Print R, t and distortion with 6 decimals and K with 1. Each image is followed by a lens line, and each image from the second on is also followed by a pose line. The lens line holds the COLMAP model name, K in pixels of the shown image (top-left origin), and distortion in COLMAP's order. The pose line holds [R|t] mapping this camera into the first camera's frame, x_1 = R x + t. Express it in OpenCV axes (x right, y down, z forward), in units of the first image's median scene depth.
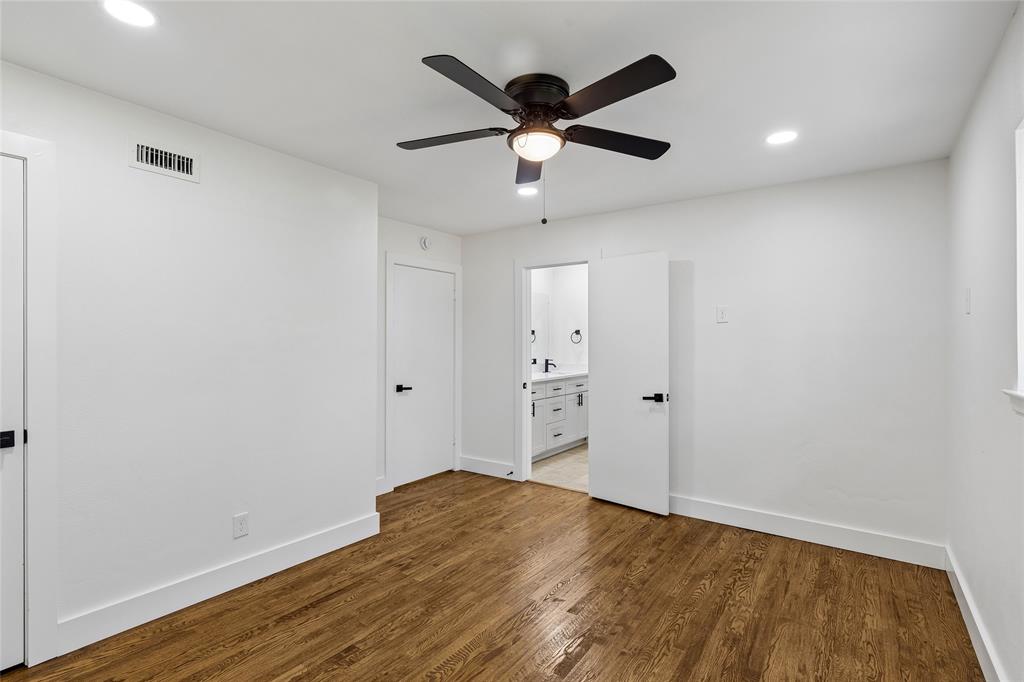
lens RADIAL K [[494.4, 0, 511.7], [0, 494.4, 346.5], [0, 0, 1]] dist [-0.005730, 0.002083]
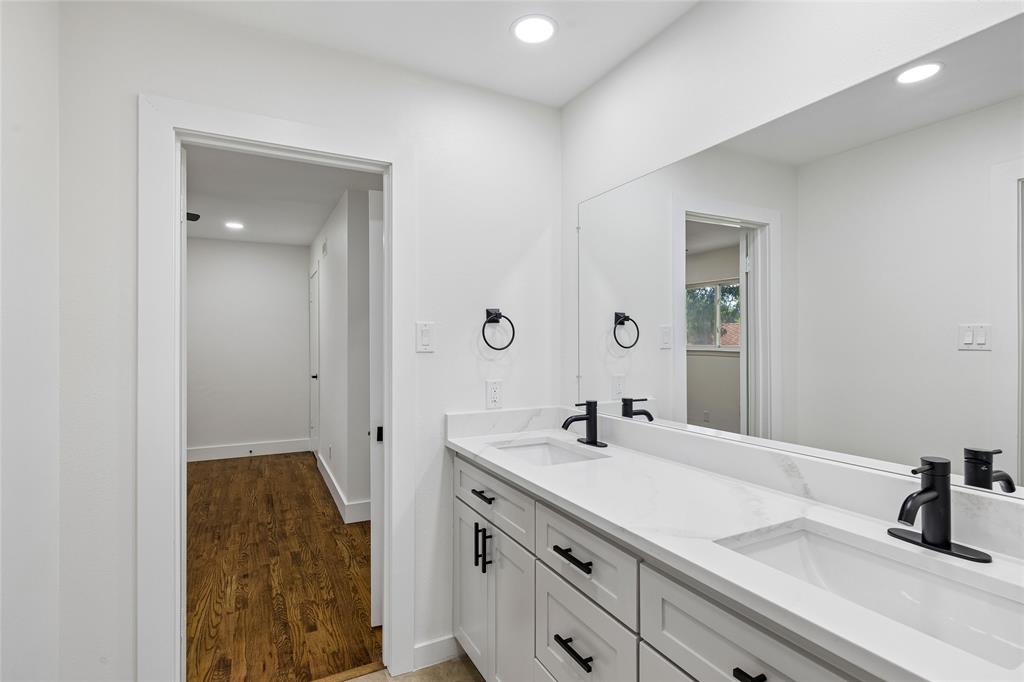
lens RADIAL K [[494.4, 0, 513.2], [0, 494.4, 340.7], [0, 0, 1]] dist [-0.005730, 0.002083]
pose [[-0.457018, 0.000467, -0.889457, 0.559998], [-0.010647, 0.999925, 0.005996, -0.024255], [0.889394, 0.012211, -0.456979, 1.995646]]
